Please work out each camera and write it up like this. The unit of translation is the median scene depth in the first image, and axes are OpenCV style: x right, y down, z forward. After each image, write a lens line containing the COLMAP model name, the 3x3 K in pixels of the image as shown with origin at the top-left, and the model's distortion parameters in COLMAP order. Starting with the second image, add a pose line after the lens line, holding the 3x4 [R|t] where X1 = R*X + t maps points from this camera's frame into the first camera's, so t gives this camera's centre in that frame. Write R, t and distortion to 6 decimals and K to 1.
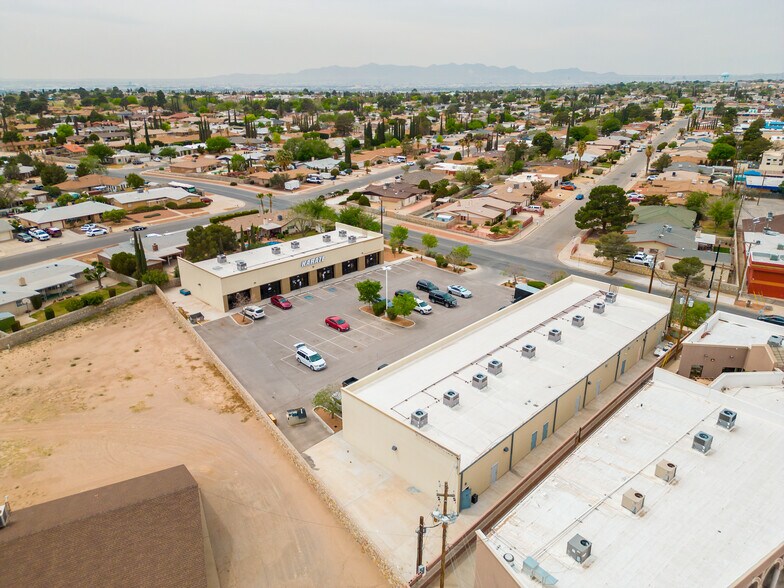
lens RADIAL K [[547.5, 0, 389.0], [0, 547.5, 293.7], [0, 0, 1]] dist [0.070608, -0.063803]
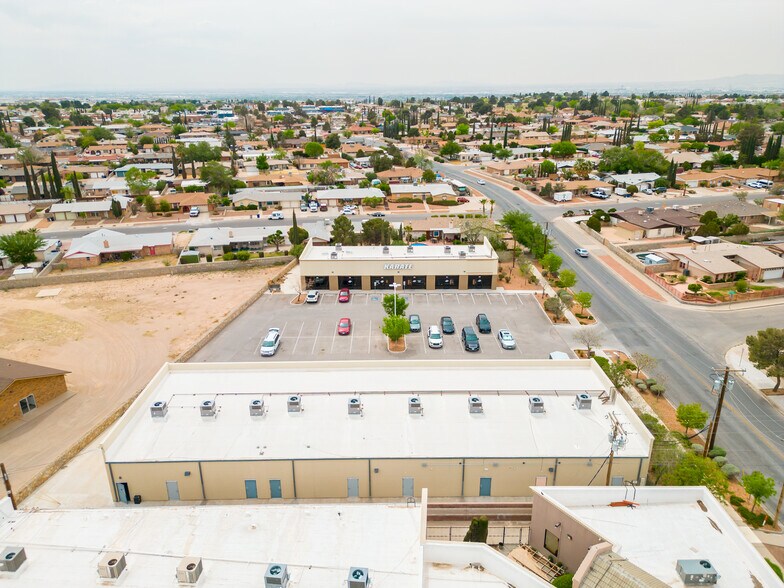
lens RADIAL K [[547.5, 0, 389.2], [0, 547.5, 293.5], [0, 0, 1]] dist [0.070608, -0.063803]
pose [[0.704640, 0.249181, -0.664373, 0.505733], [-0.252750, 0.963039, 0.093131, -0.096588], [0.663023, 0.102296, 0.741576, 0.243774]]
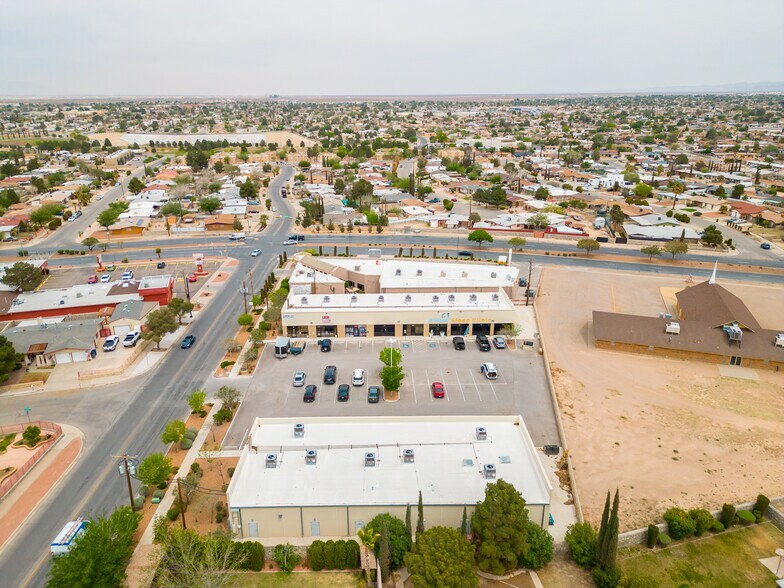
lens RADIAL K [[547.5, 0, 390.7], [0, 547.5, 294.8], [0, 0, 1]] dist [0.070608, -0.063803]
pose [[-0.718961, -0.231511, 0.655361, -0.576473], [0.258561, 0.786141, 0.561363, -0.604762], [-0.645168, 0.573049, -0.505345, 1.232615]]
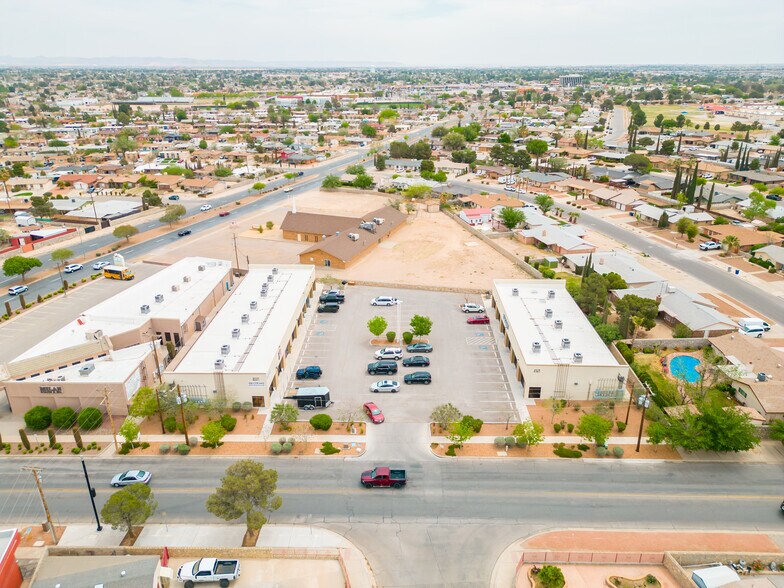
lens RADIAL K [[547.5, 0, 390.9], [0, 547.5, 293.6], [0, 0, 1]] dist [0.070608, -0.063803]
pose [[-0.724476, 0.267704, -0.635192, 0.616899], [-0.245324, 0.761027, 0.600545, -0.627729], [0.644167, 0.590908, -0.485672, 1.272692]]
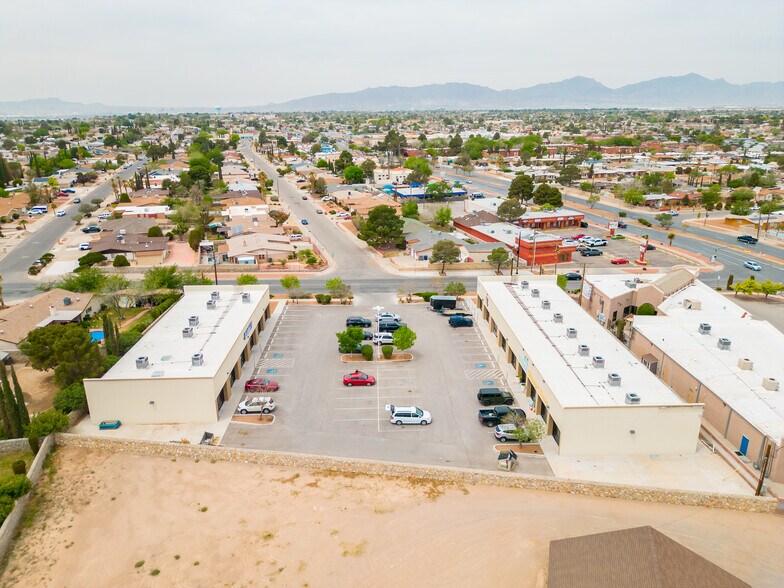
lens RADIAL K [[547.5, 0, 389.6], [0, 547.5, 297.9], [0, 0, 1]] dist [0.070608, -0.063803]
pose [[0.685275, -0.237688, 0.688405, -0.535205], [0.266711, 0.961481, 0.066477, -0.101142], [-0.677690, 0.138050, 0.722273, 0.232965]]
